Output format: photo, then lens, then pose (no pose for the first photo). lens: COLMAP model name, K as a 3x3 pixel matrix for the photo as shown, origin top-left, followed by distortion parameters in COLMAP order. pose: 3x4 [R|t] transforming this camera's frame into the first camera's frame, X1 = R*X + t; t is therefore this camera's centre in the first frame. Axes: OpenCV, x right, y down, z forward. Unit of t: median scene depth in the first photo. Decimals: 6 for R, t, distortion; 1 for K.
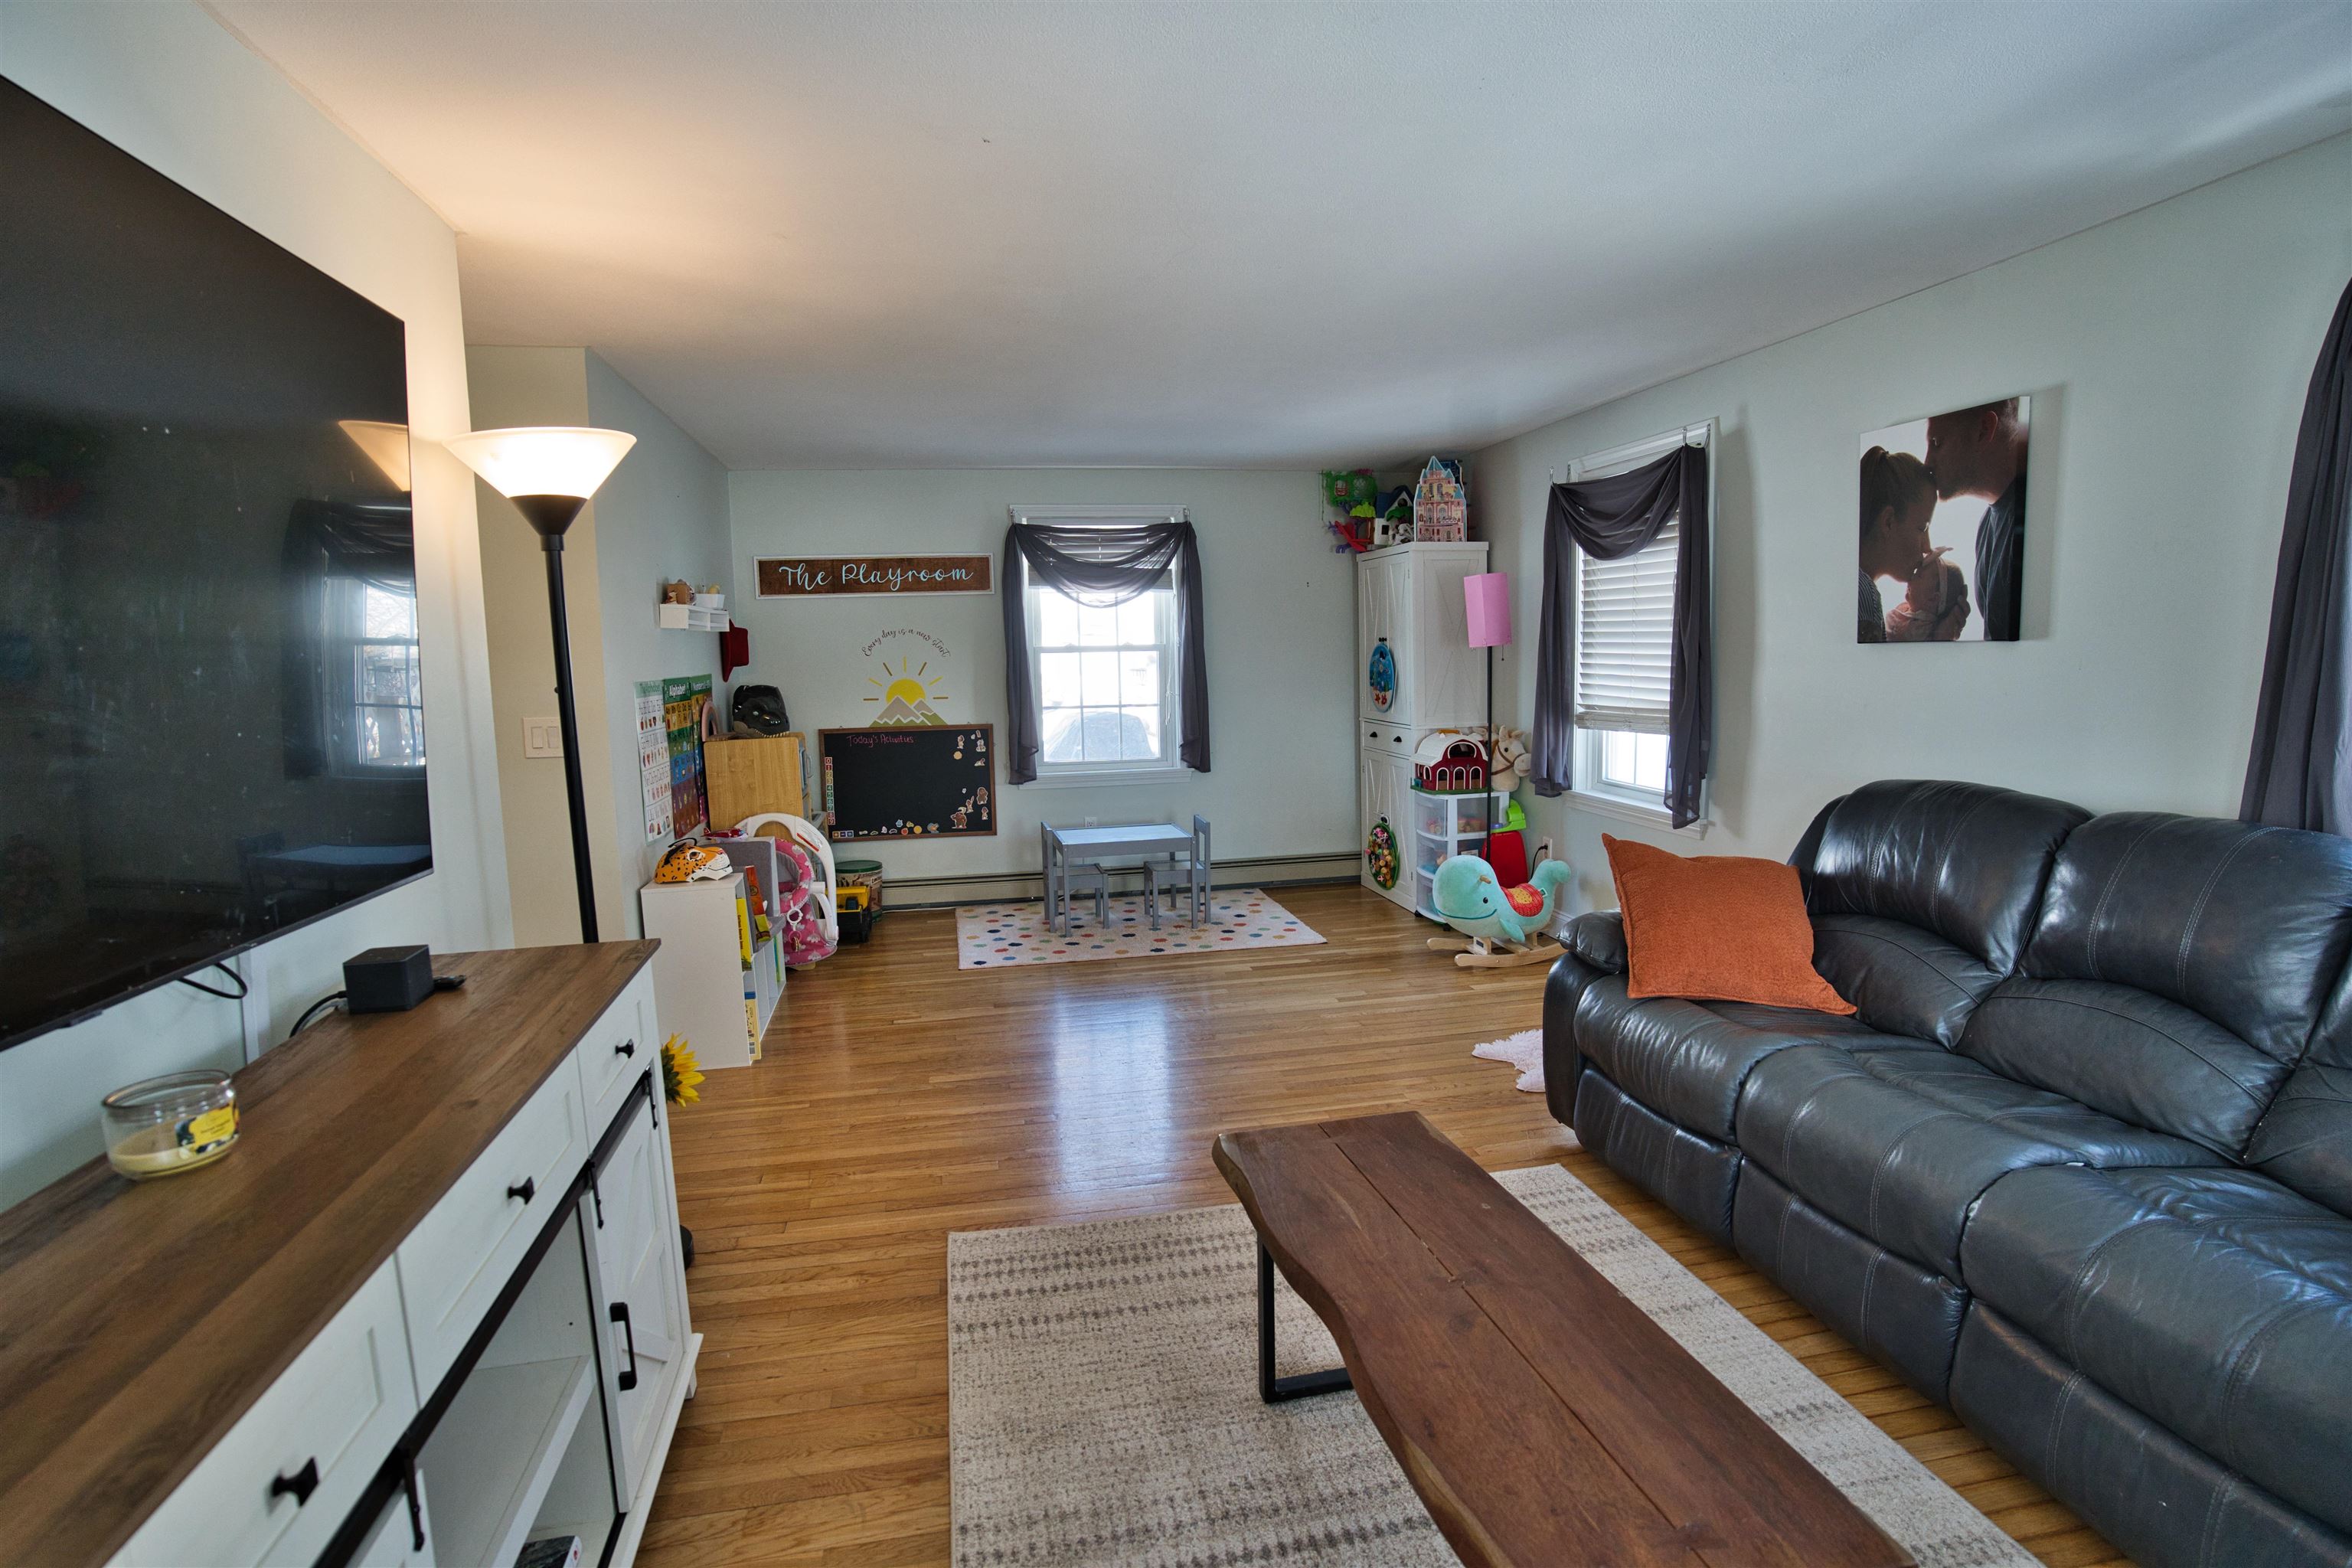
lens RADIAL K [[1148.8, 0, 1176.0], [0, 1148.8, 784.0], [0, 0, 1]] dist [-0.089922, 0.042986]
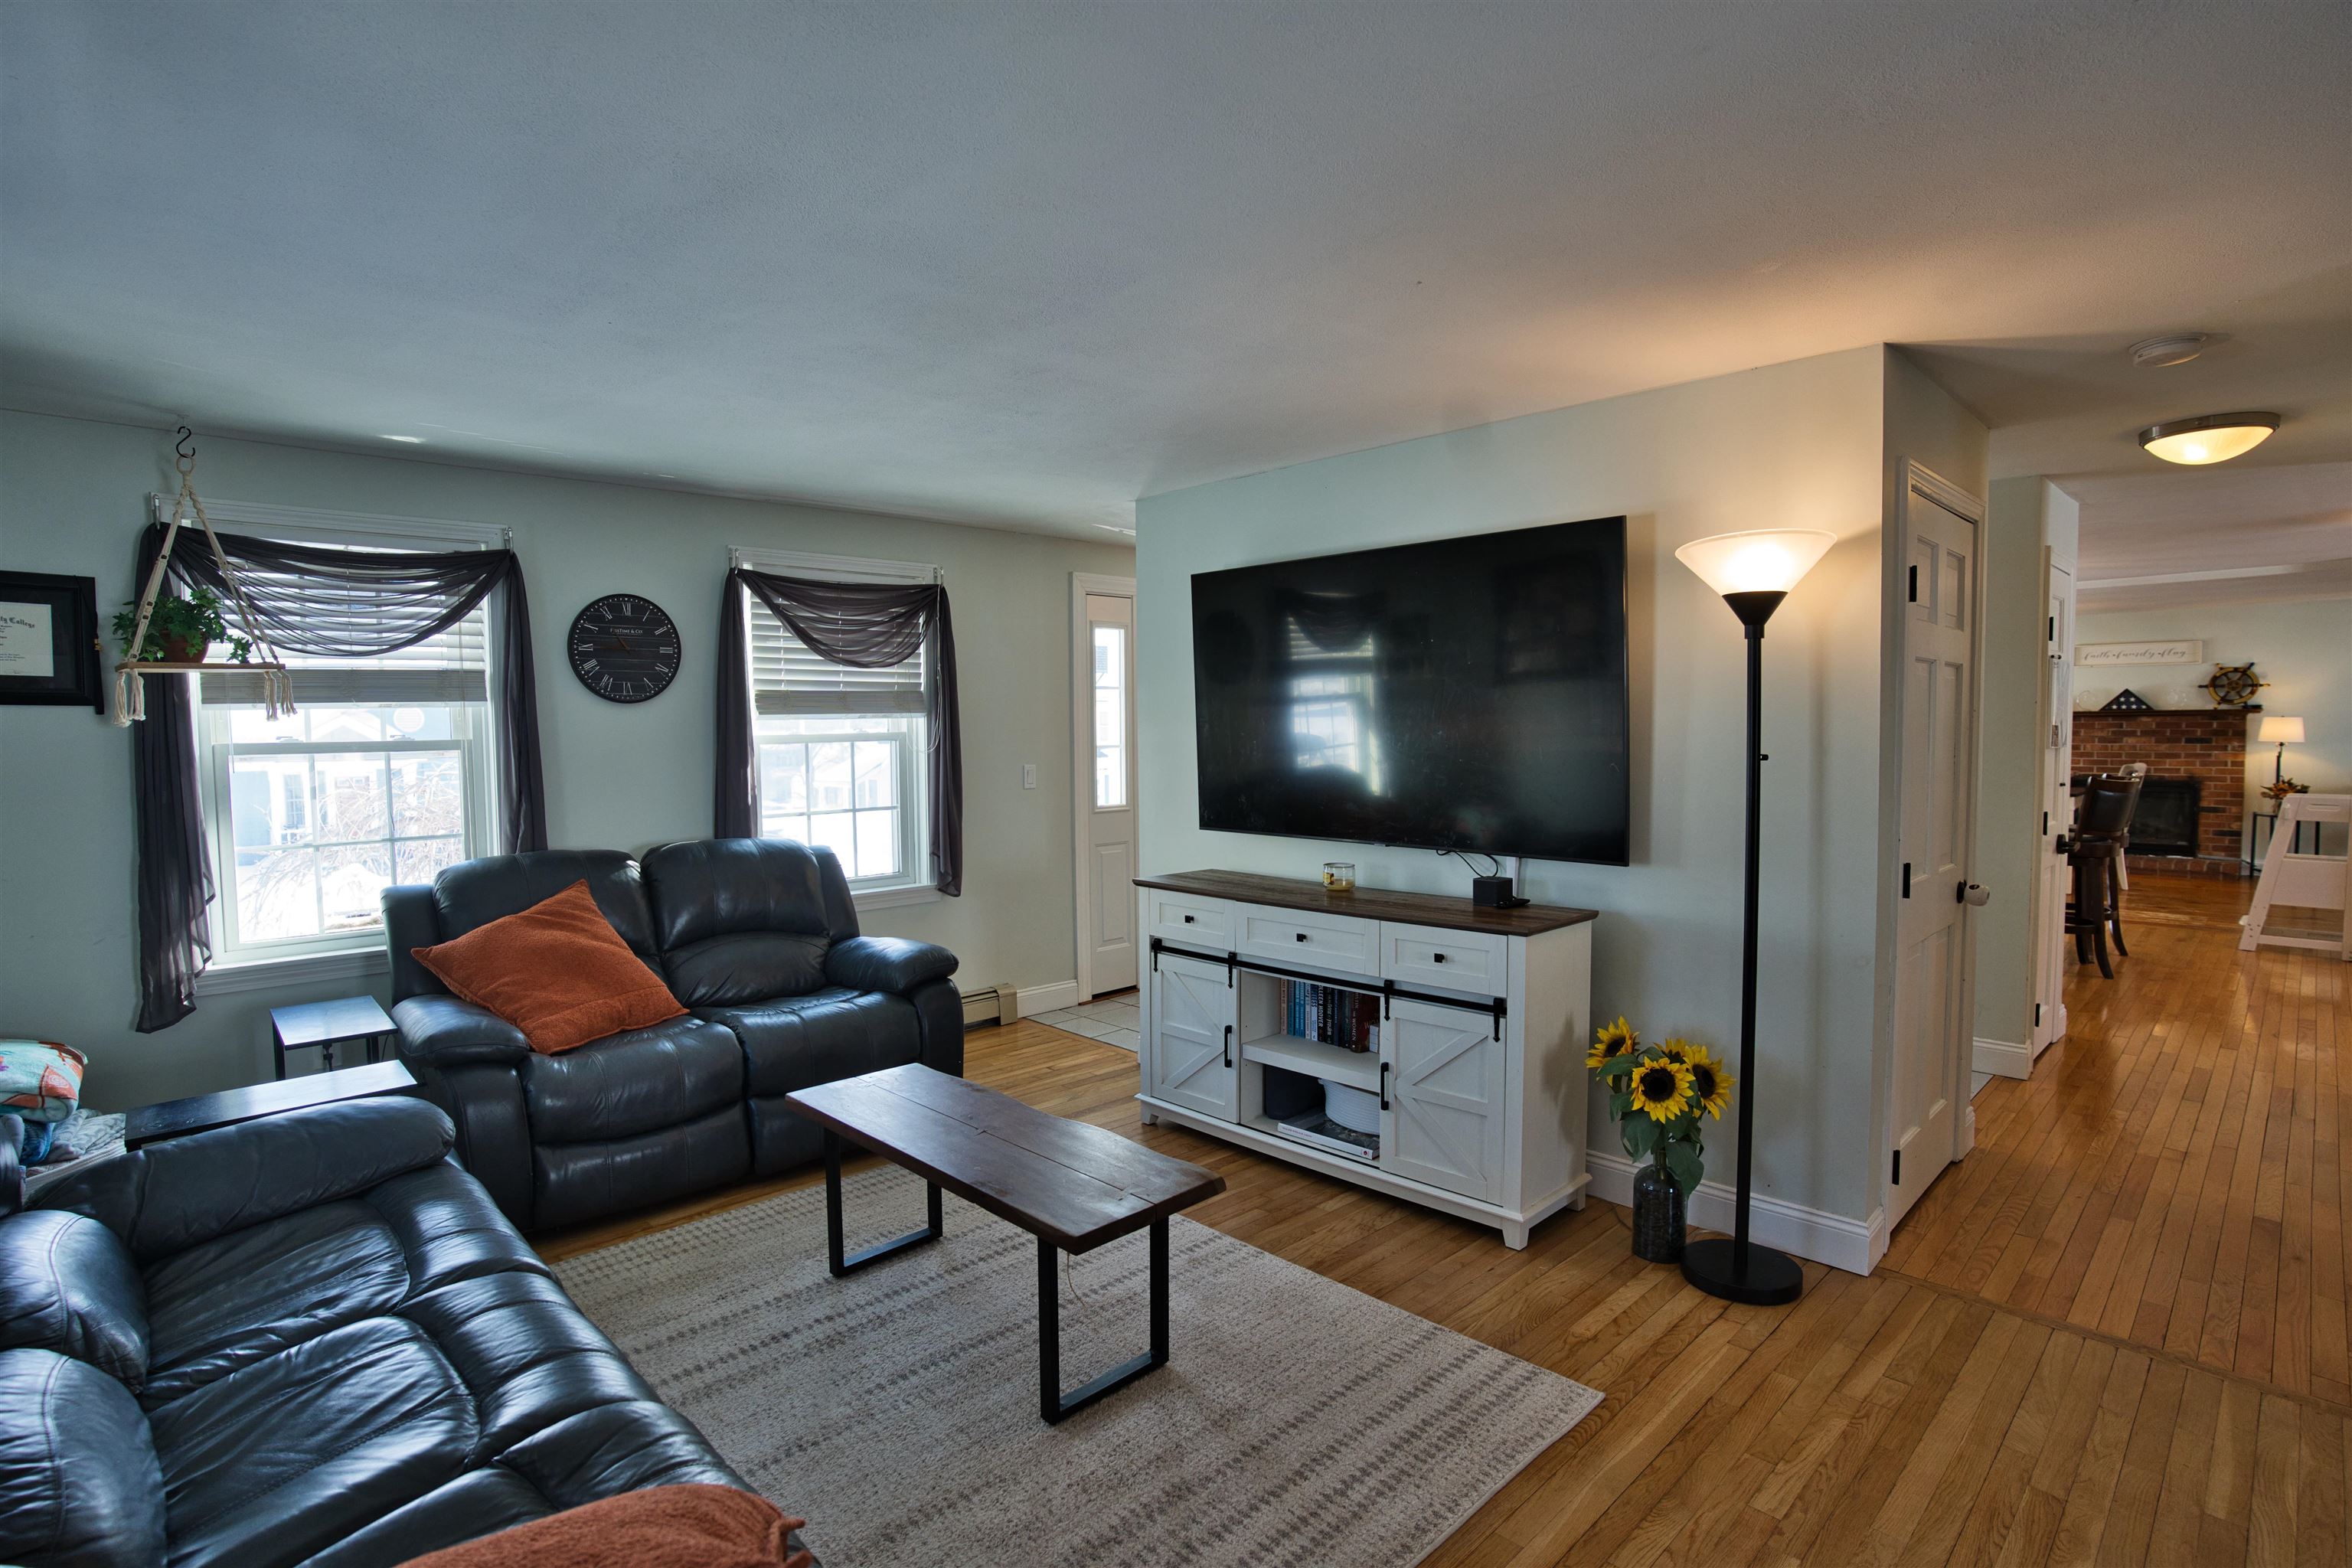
lens RADIAL K [[1148.8, 0, 1176.0], [0, 1148.8, 784.0], [0, 0, 1]] dist [-0.089922, 0.042986]
pose [[-0.847990, 0.060718, -0.526522, 0.231145], [-0.031136, 0.985994, 0.163851, -0.091735], [0.529096, 0.155338, -0.834223, 0.667598]]
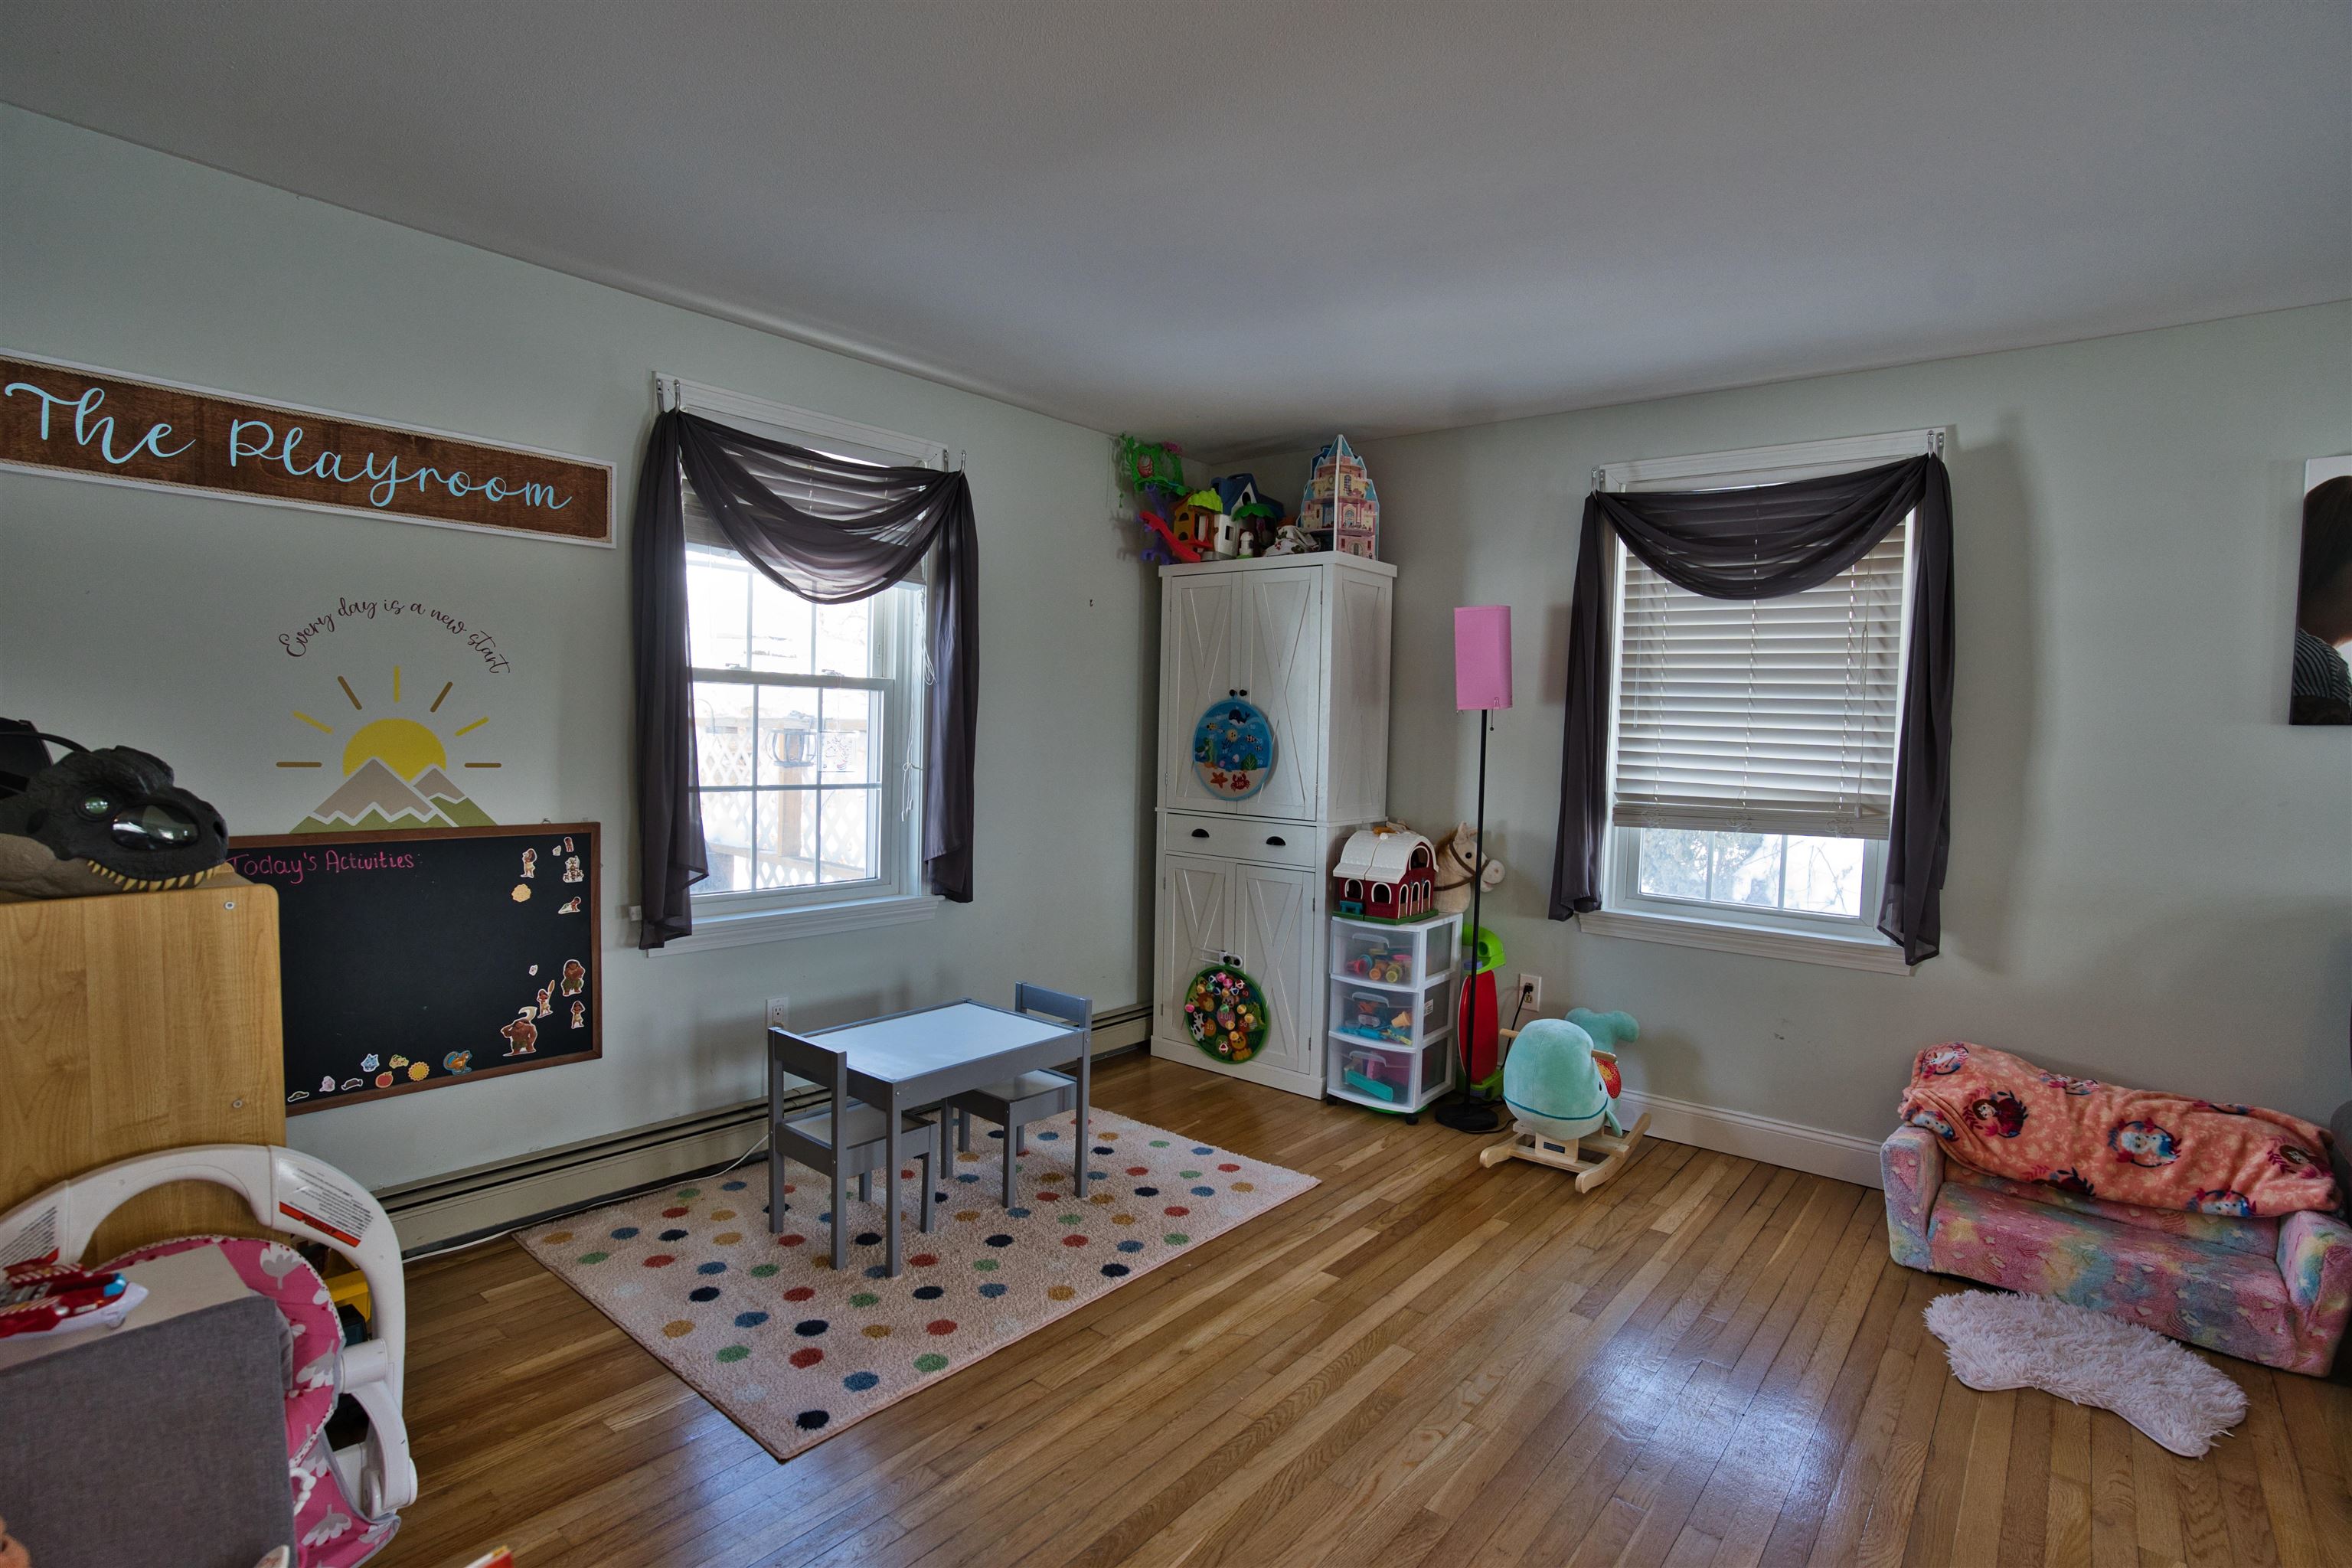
lens RADIAL K [[1161.4, 0, 1176.0], [0, 1161.4, 784.0], [0, 0, 1]] dist [-0.060924, 0.031428]
pose [[0.779973, 0.011761, 0.625703, -0.281858], [0.028971, 0.998073, -0.054873, -0.036969], [-0.625143, 0.060927, 0.778129, 0.505332]]
